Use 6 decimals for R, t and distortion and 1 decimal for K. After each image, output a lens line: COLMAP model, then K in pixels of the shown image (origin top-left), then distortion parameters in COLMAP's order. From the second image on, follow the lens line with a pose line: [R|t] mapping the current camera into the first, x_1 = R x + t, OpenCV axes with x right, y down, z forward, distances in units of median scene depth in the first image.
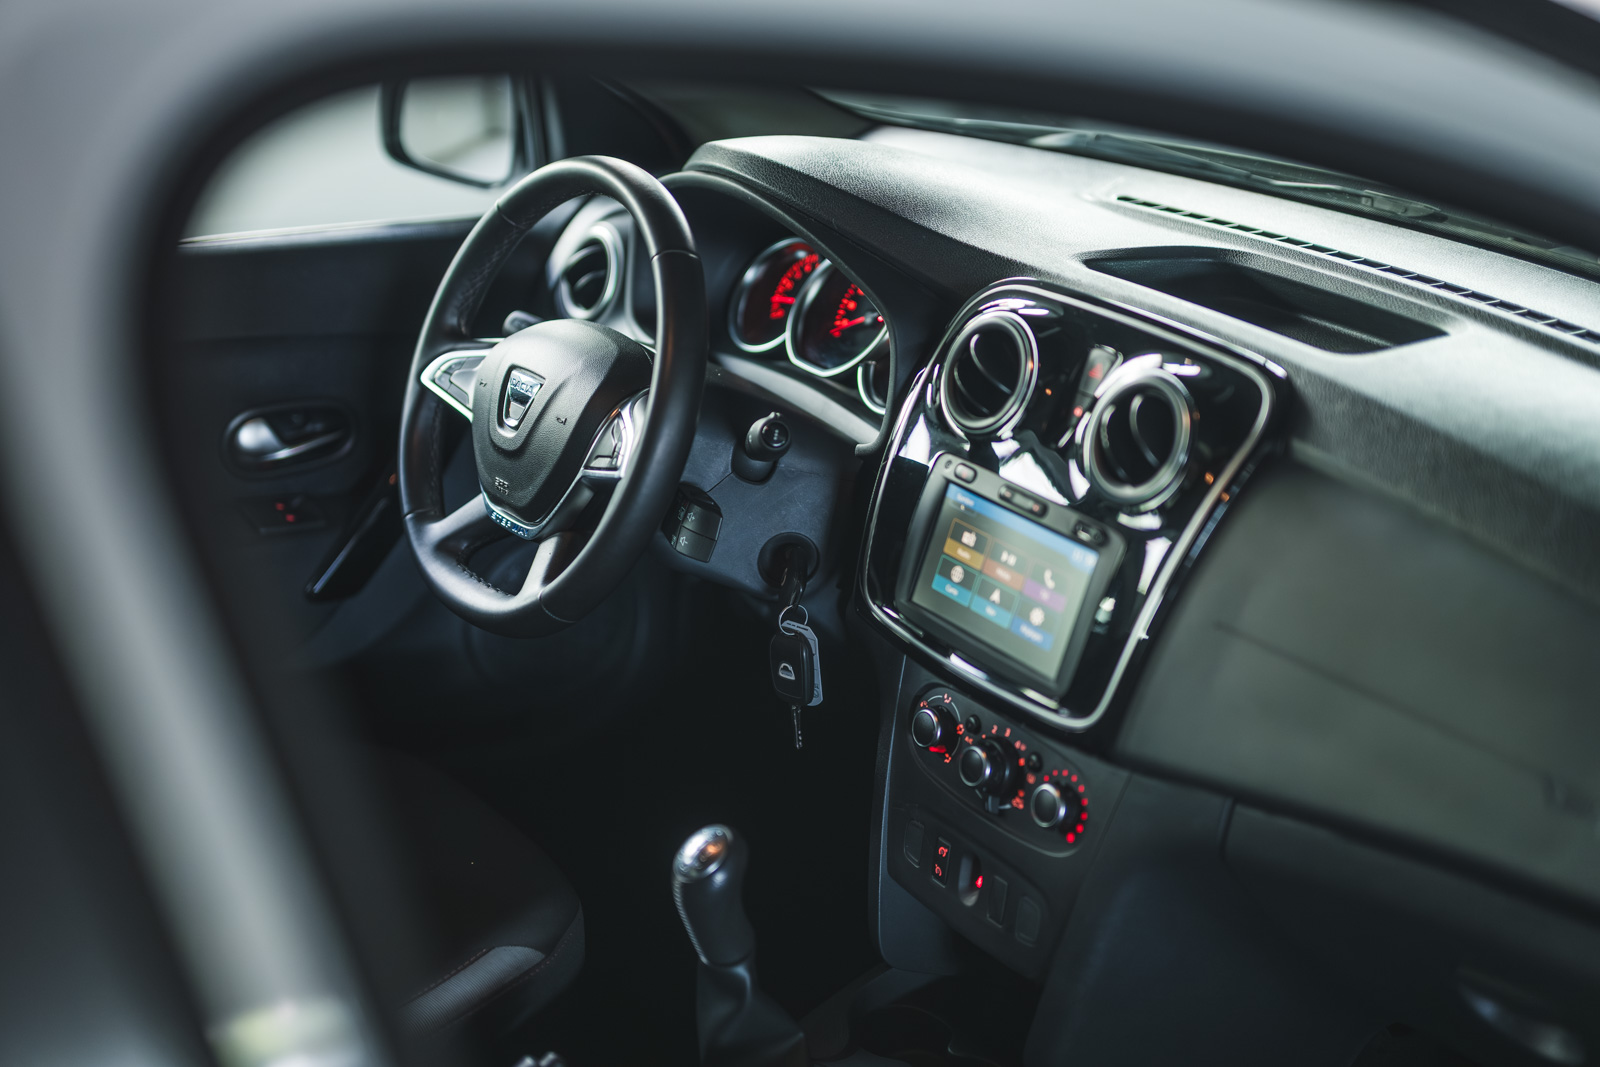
lens RADIAL K [[2330.1, 0, 800.0], [0, 2330.1, 533.5], [0, 0, 1]] dist [0.020643, 0.034867]
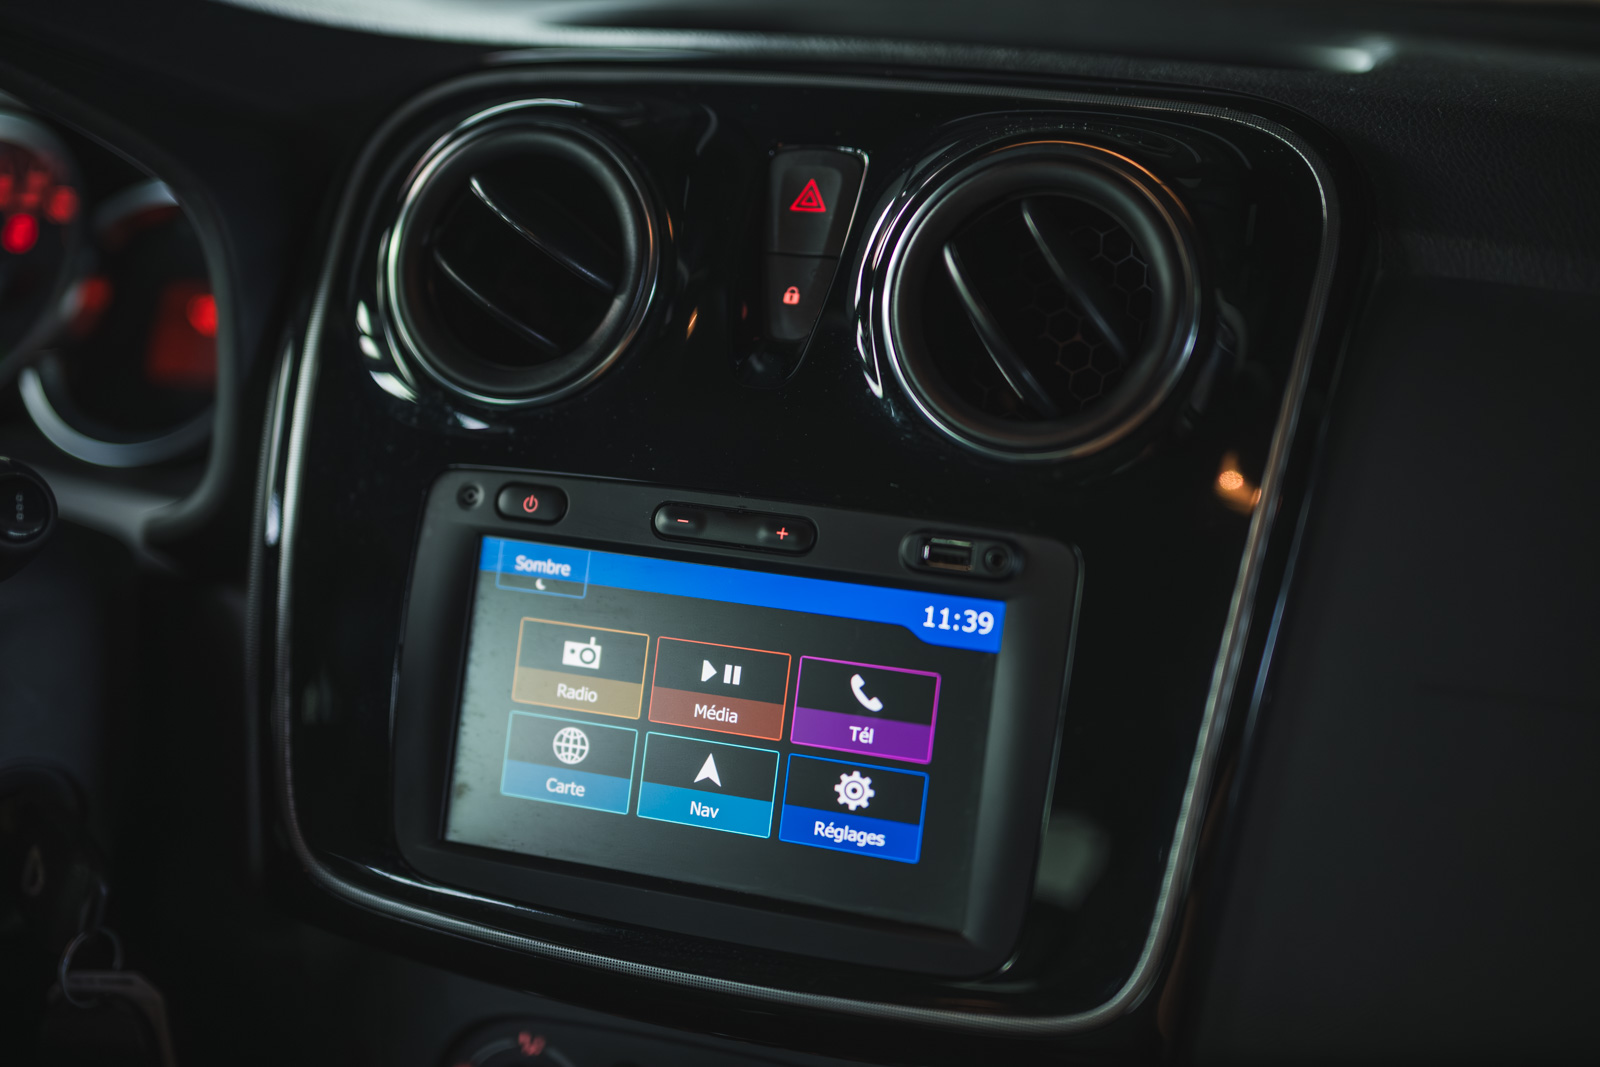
lens RADIAL K [[2330.1, 0, 800.0], [0, 2330.1, 533.5], [0, 0, 1]] dist [0.020643, 0.034867]
pose [[0.825279, -0.216397, 0.521620, -0.107615], [0.232531, 0.971947, 0.035319, -0.024440], [-0.514630, 0.092145, 0.852446, 0.621539]]
